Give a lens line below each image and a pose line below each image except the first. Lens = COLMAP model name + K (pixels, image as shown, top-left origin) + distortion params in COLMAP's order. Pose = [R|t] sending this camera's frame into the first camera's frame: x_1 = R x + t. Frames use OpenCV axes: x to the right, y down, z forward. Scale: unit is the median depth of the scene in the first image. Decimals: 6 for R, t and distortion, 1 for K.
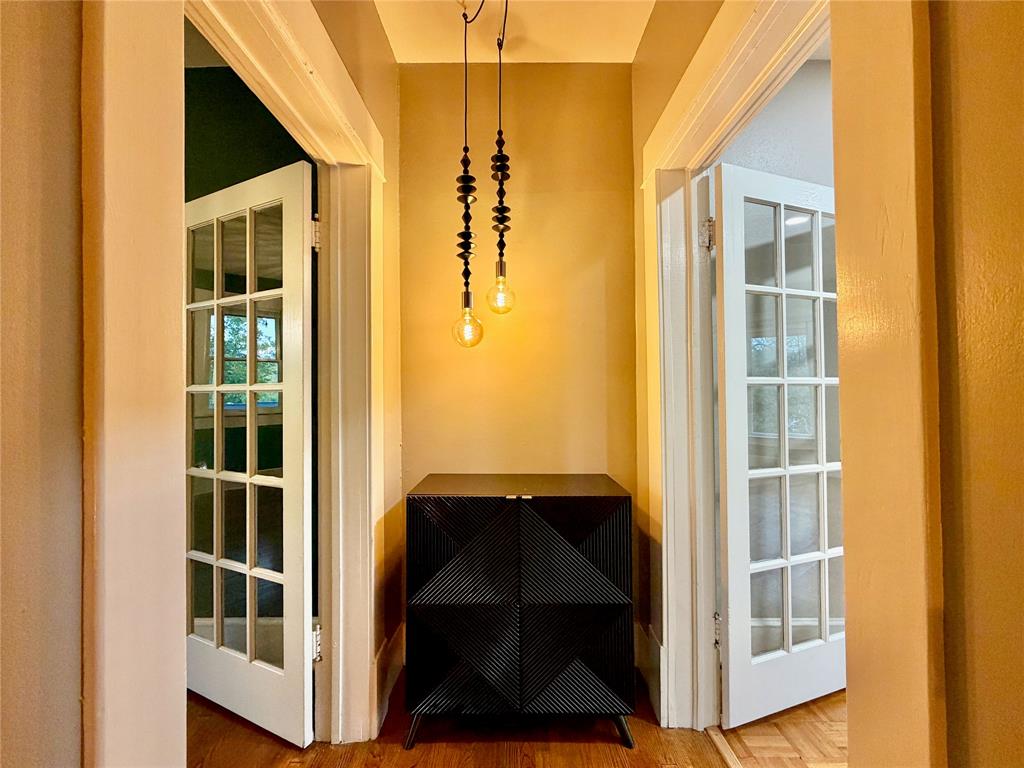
lens RADIAL K [[411.2, 0, 507.6], [0, 411.2, 381.9], [0, 0, 1]] dist [-0.002293, -0.000327]
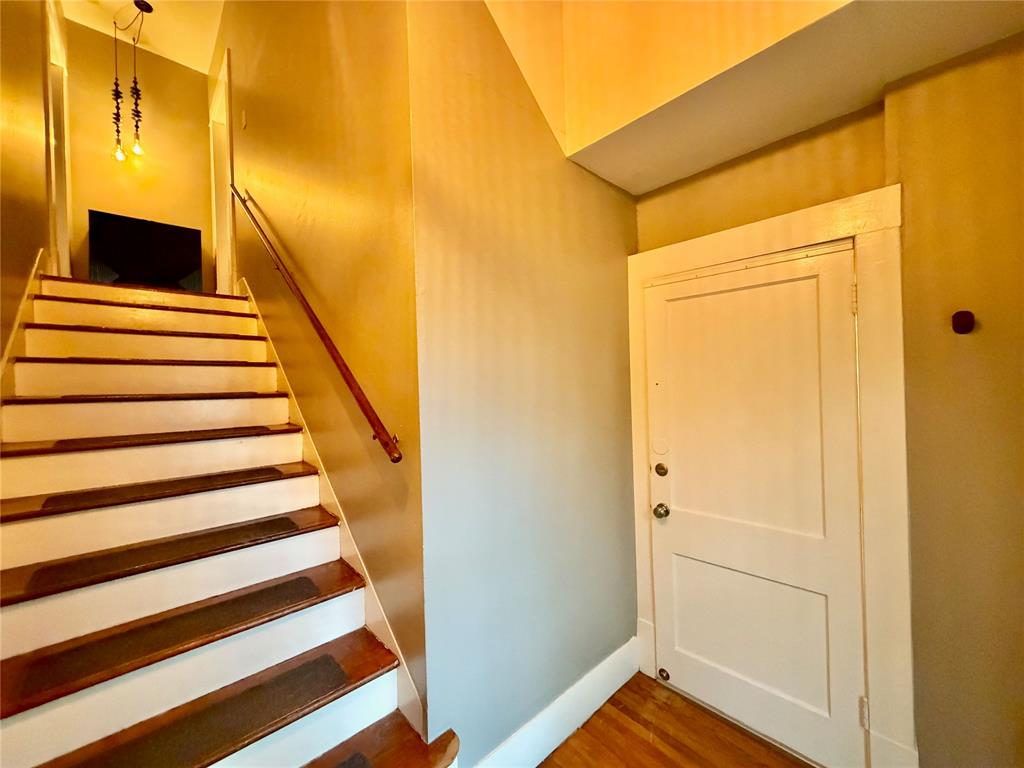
lens RADIAL K [[411.2, 0, 507.6], [0, 411.2, 381.9], [0, 0, 1]] dist [-0.002293, -0.000327]
pose [[0.744281, -0.017756, 0.667631, -0.028518], [0.014768, 0.999840, 0.010128, 1.142787], [-0.667704, 0.002321, 0.744424, -2.171601]]
